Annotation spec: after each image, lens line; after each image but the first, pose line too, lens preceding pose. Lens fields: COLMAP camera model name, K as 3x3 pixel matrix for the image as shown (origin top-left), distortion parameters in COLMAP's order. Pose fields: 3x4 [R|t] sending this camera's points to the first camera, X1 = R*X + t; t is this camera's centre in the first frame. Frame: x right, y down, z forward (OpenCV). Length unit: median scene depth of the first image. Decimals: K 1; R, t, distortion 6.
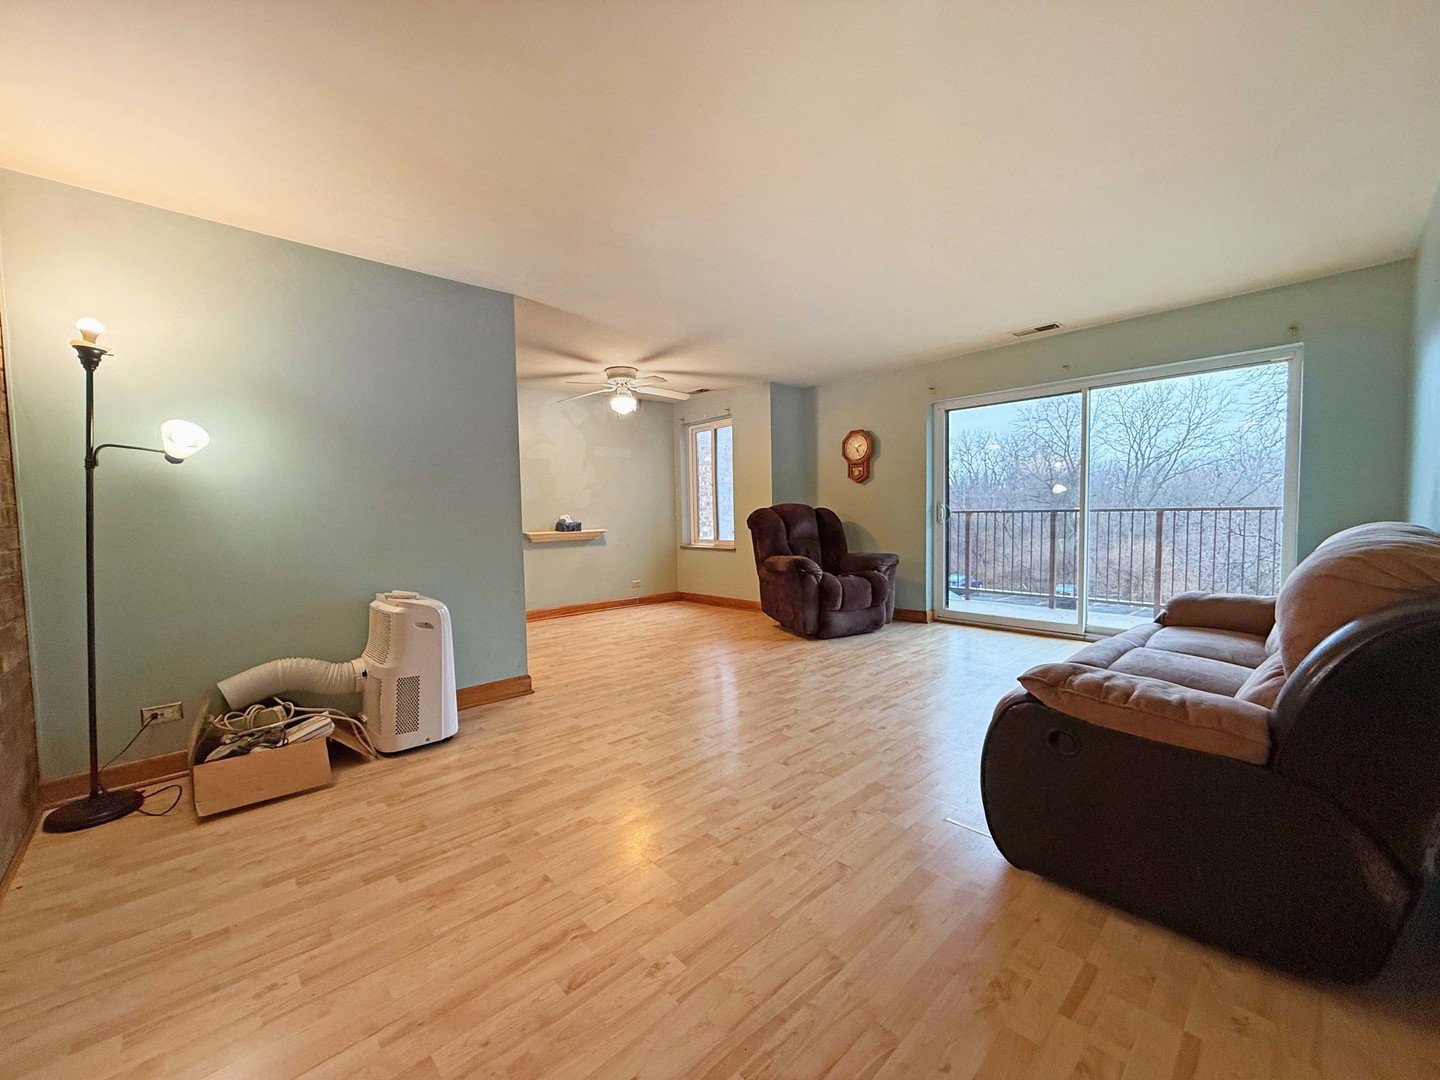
lens RADIAL K [[572.6, 0, 716.6], [0, 572.6, 541.4], [0, 0, 1]] dist [0.000049, -0.000304]
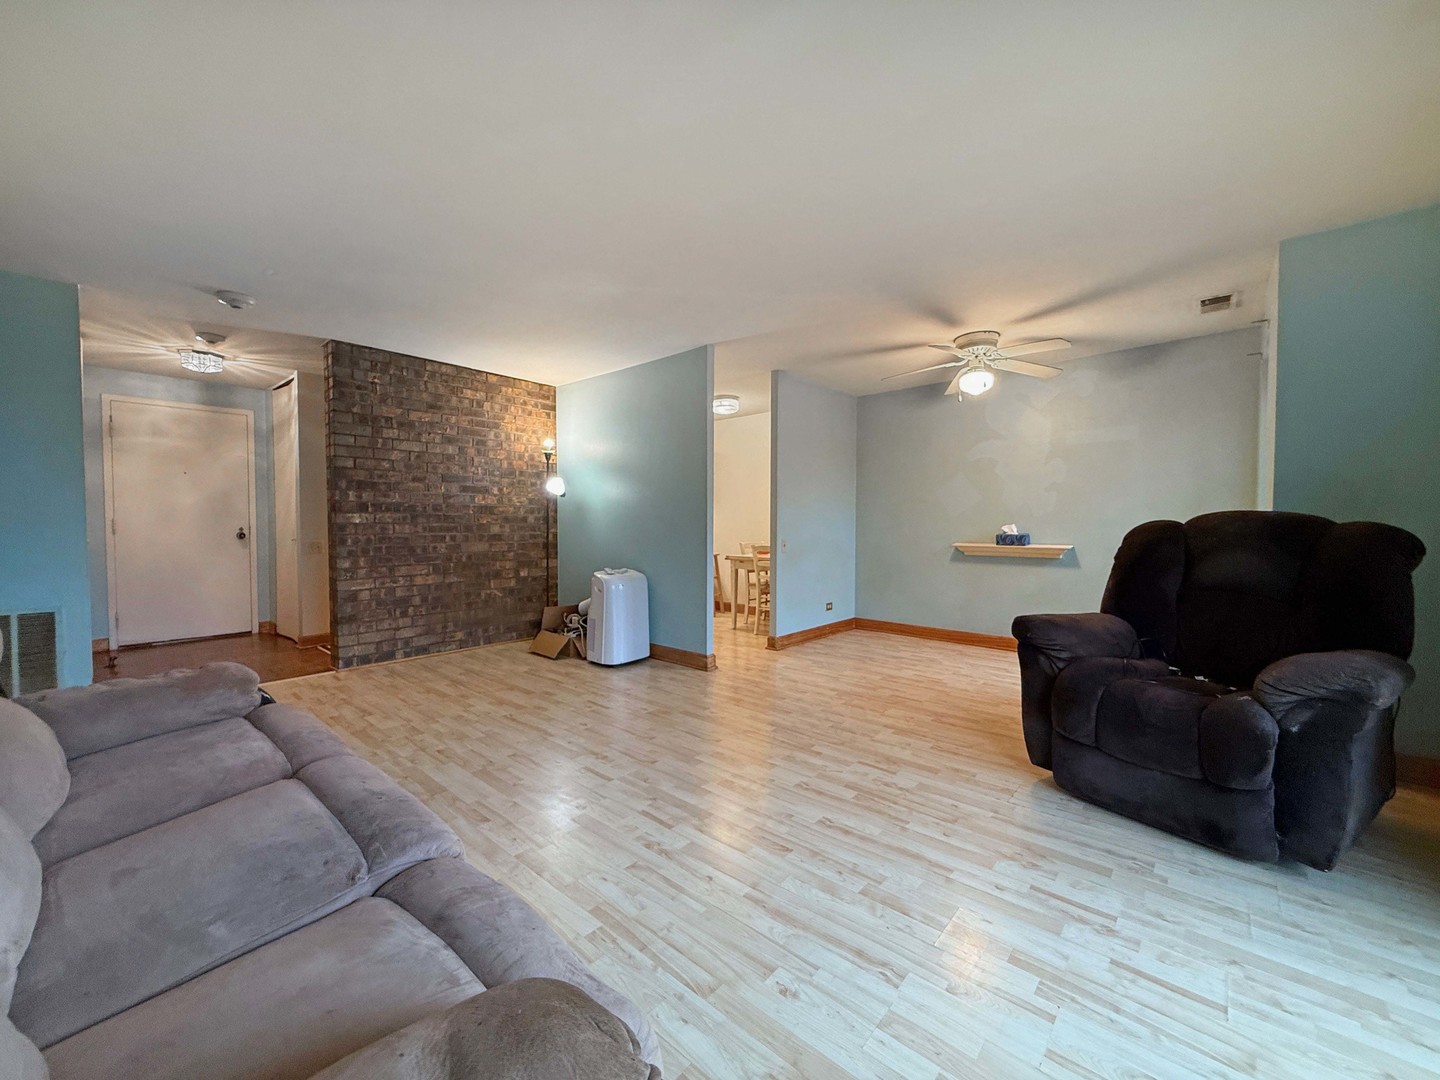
lens RADIAL K [[572.6, 0, 716.6], [0, 572.6, 541.4], [0, 0, 1]] dist [0.000049, -0.000304]
pose [[0.093849, 0.051168, -0.994271, 0.867622], [-0.053825, 0.997479, 0.046252, -0.065981], [0.994130, 0.049176, 0.096367, 0.890501]]
